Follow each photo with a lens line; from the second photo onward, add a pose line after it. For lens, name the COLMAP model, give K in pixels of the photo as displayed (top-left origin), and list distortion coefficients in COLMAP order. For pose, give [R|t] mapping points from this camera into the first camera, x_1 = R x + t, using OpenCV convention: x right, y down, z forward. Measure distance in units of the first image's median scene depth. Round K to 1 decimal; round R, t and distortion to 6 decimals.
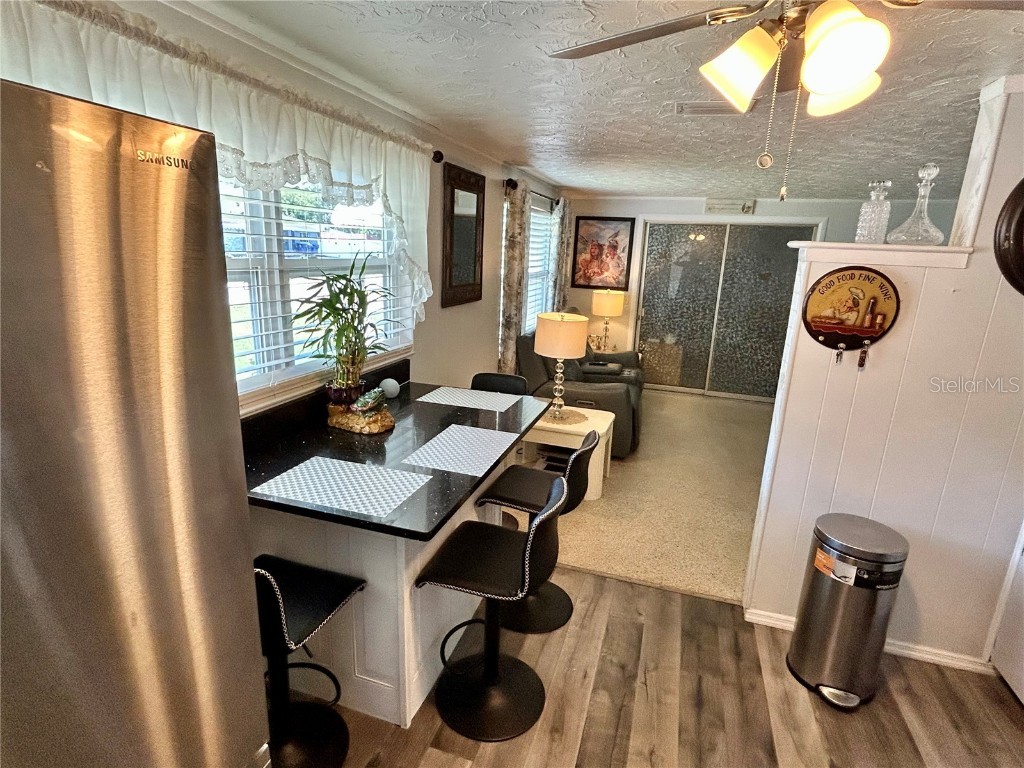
lens RADIAL K [[544.6, 0, 510.3], [0, 544.6, 379.4], [0, 0, 1]] dist [0.002411, 0.003433]
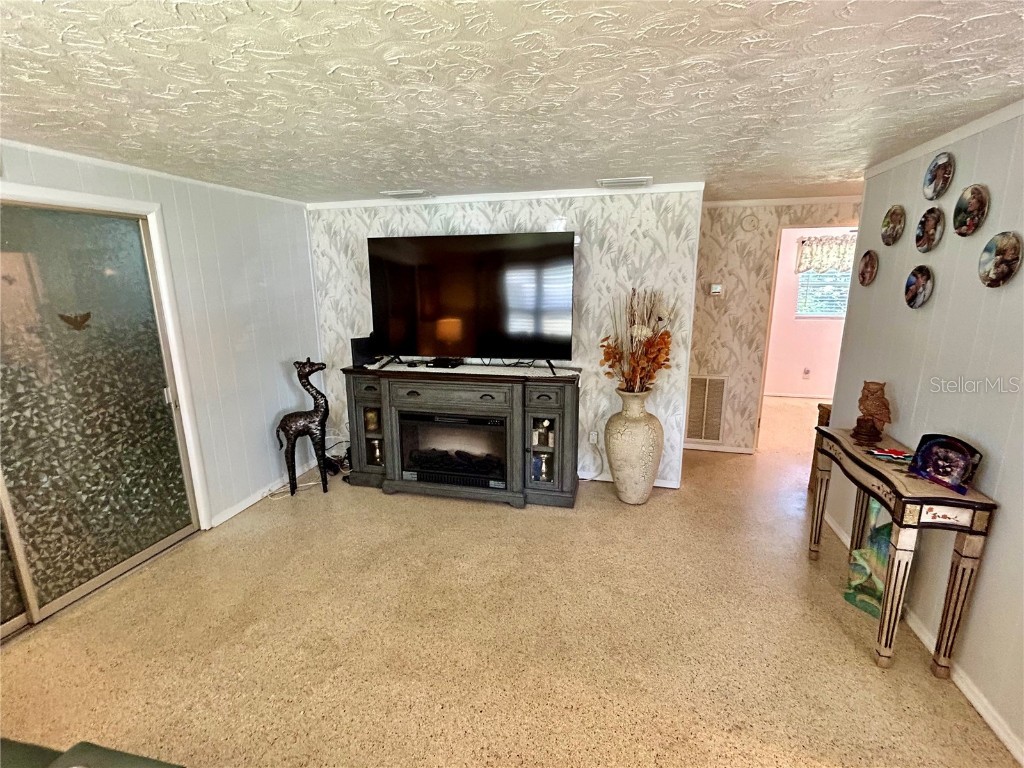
lens RADIAL K [[466.0, 0, 513.3], [0, 466.0, 384.2], [0, 0, 1]] dist [0.002079, -0.000242]
pose [[-0.057887, -0.260660, 0.963694, 0.058784], [0.245764, 0.931884, 0.266819, -0.185469], [-0.967600, 0.252287, 0.010117, 0.781369]]
